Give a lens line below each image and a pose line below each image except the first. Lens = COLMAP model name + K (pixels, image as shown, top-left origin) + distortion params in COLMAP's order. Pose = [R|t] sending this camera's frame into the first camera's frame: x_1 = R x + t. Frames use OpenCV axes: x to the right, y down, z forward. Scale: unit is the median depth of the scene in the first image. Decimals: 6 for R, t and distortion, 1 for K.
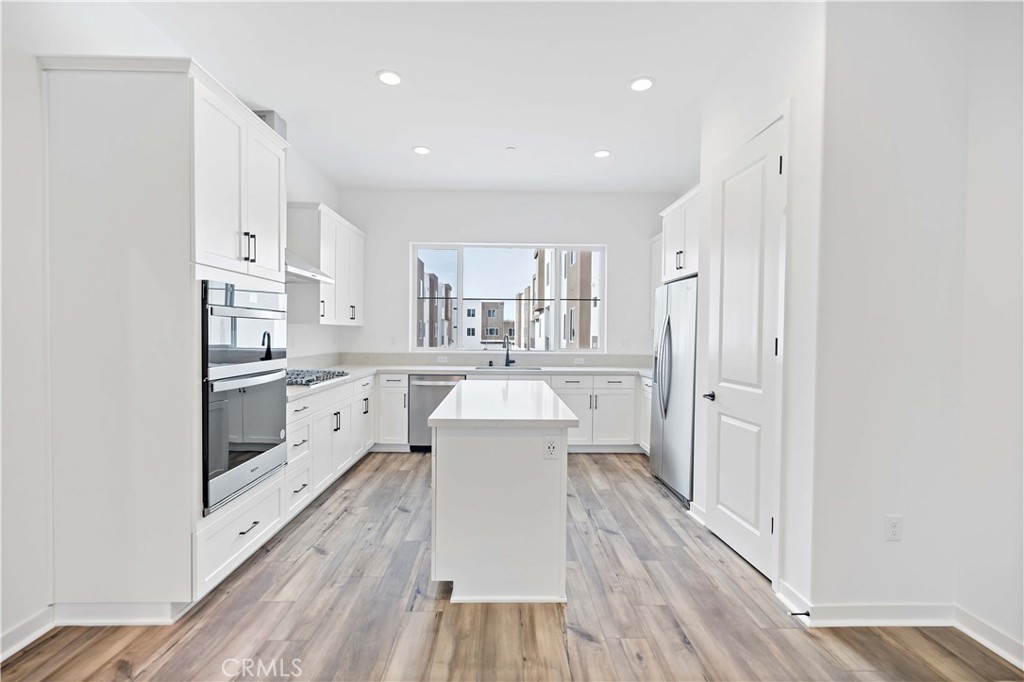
lens RADIAL K [[461.1, 0, 504.9], [0, 461.1, 341.3], [0, 0, 1]] dist [0.008333, -0.000458]
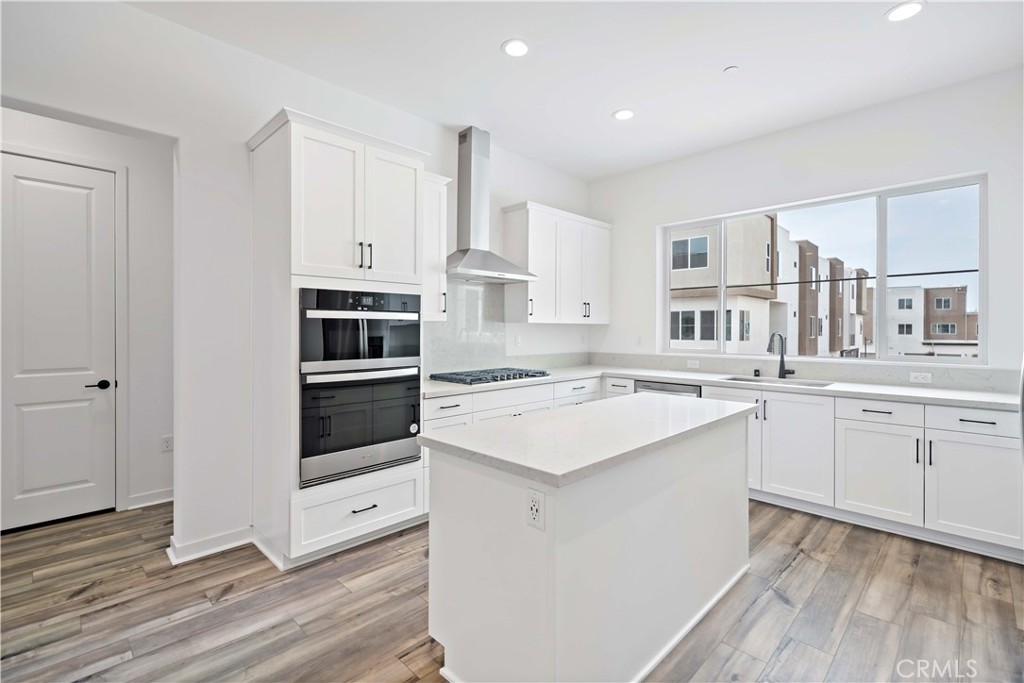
lens RADIAL K [[461.1, 0, 510.8], [0, 461.1, 333.5], [0, 0, 1]] dist [0.008333, -0.000458]
pose [[0.699795, -0.001854, -0.714341, 0.283857], [-0.008080, 0.999912, -0.010511, -0.003905], [0.714298, 0.013128, 0.699719, 0.279740]]
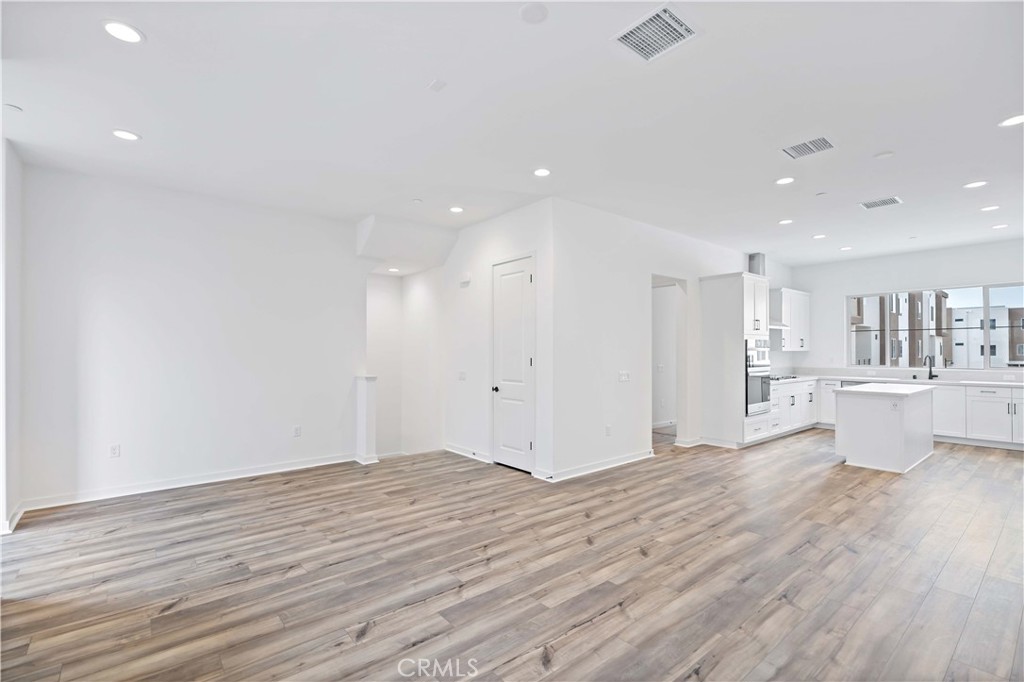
lens RADIAL K [[461.1, 0, 511.4], [0, 461.1, 346.3], [0, 0, 1]] dist [0.008333, -0.000458]
pose [[0.631417, -0.015134, -0.775296, 0.373396], [-0.008967, 0.999600, -0.026815, 0.004849], [0.775391, 0.023884, 0.631029, -1.071082]]
